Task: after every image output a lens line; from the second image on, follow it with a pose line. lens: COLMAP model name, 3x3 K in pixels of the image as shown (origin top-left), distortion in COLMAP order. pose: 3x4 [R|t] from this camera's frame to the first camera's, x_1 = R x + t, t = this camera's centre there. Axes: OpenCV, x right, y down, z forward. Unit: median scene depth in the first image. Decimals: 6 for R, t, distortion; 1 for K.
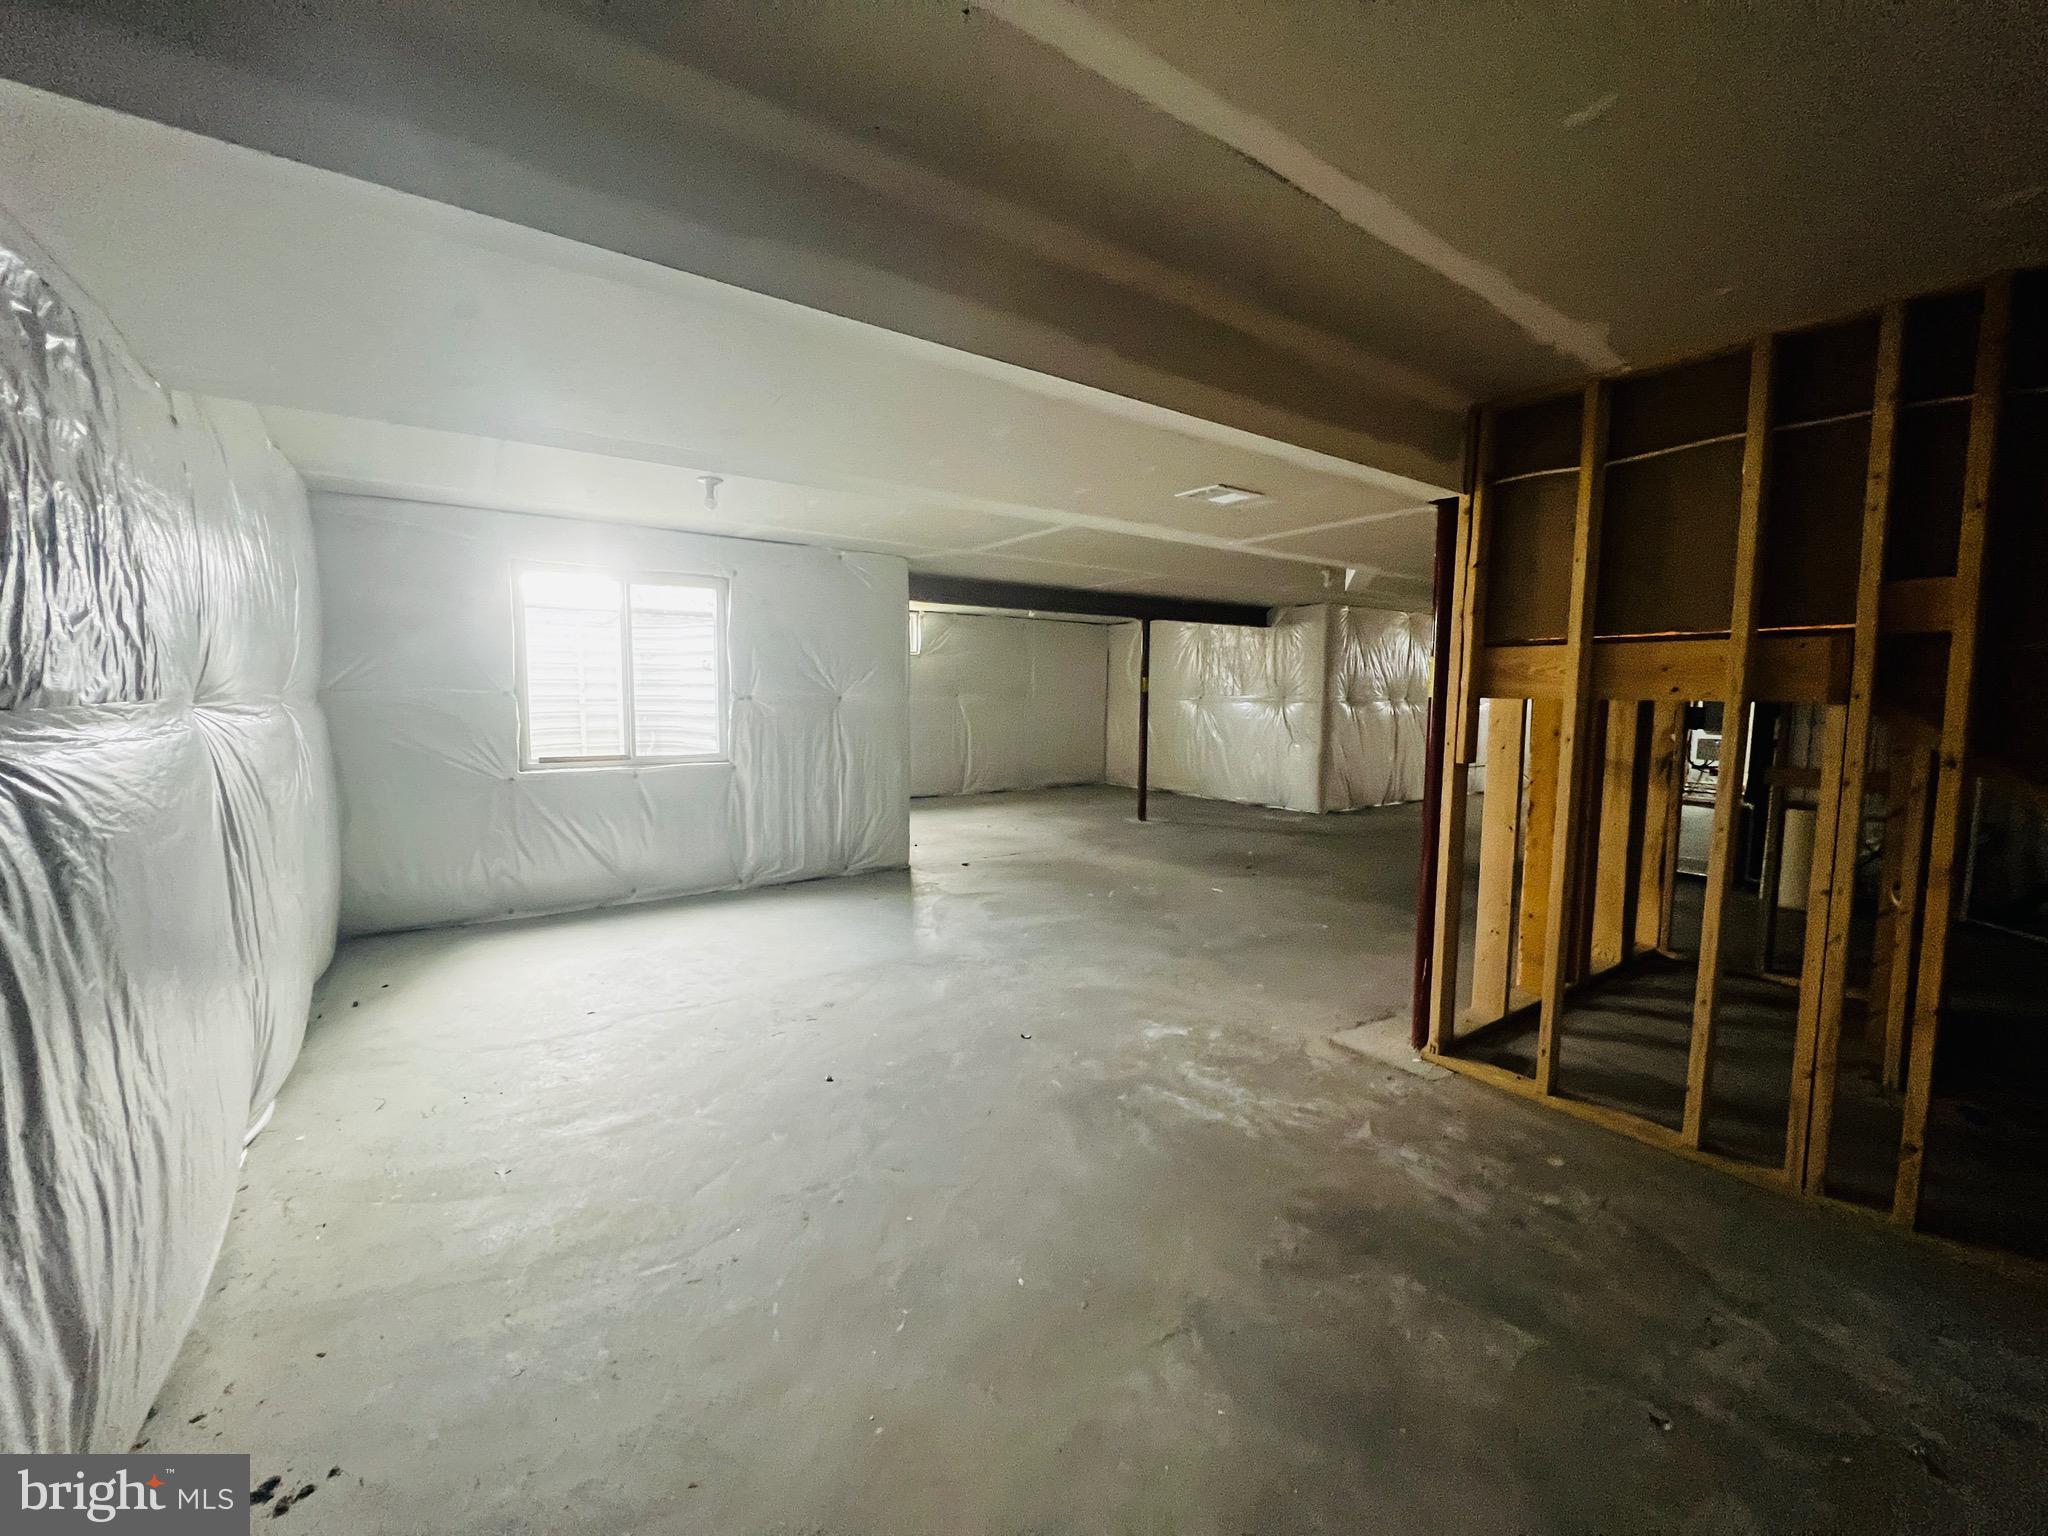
lens RADIAL K [[847.7, 0, 1024.0], [0, 847.7, 768.0], [0, 0, 1]] dist [-0.002164, -0.000421]
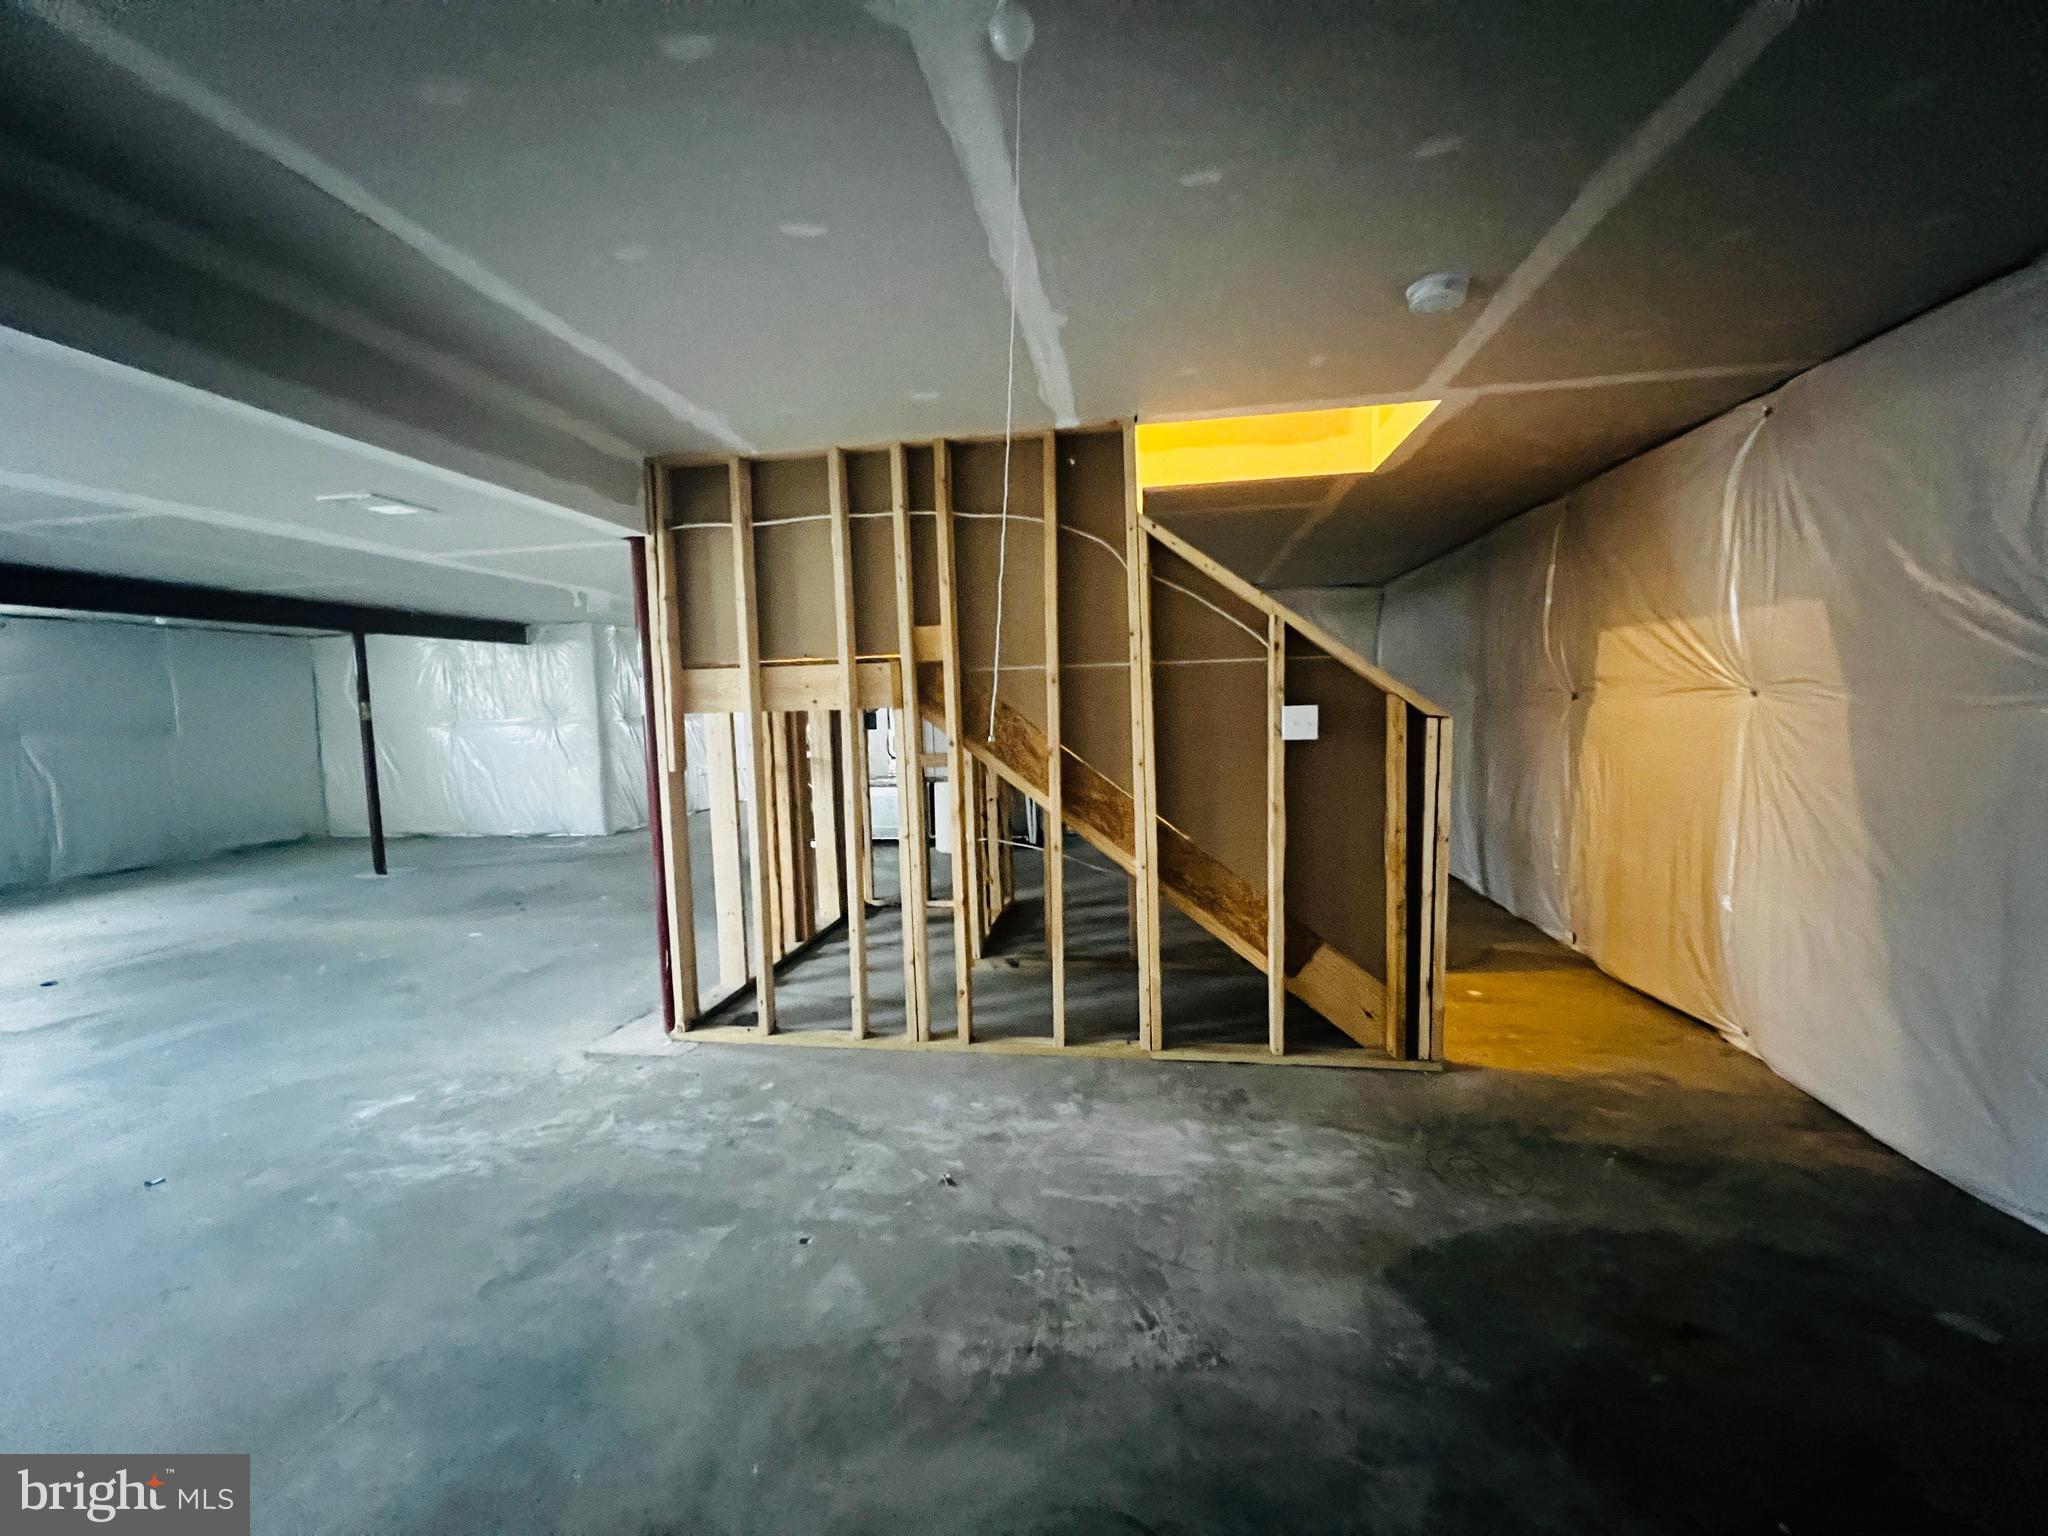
lens RADIAL K [[823.5, 0, 1024.0], [0, 823.5, 768.0], [0, 0, 1]] dist [-0.002380, 0.000273]
pose [[0.694090, -0.088338, 0.714447, 0.051624], [0.100877, 0.994585, 0.024974, 0.008149], [-0.712785, 0.054737, 0.699243, -0.097786]]
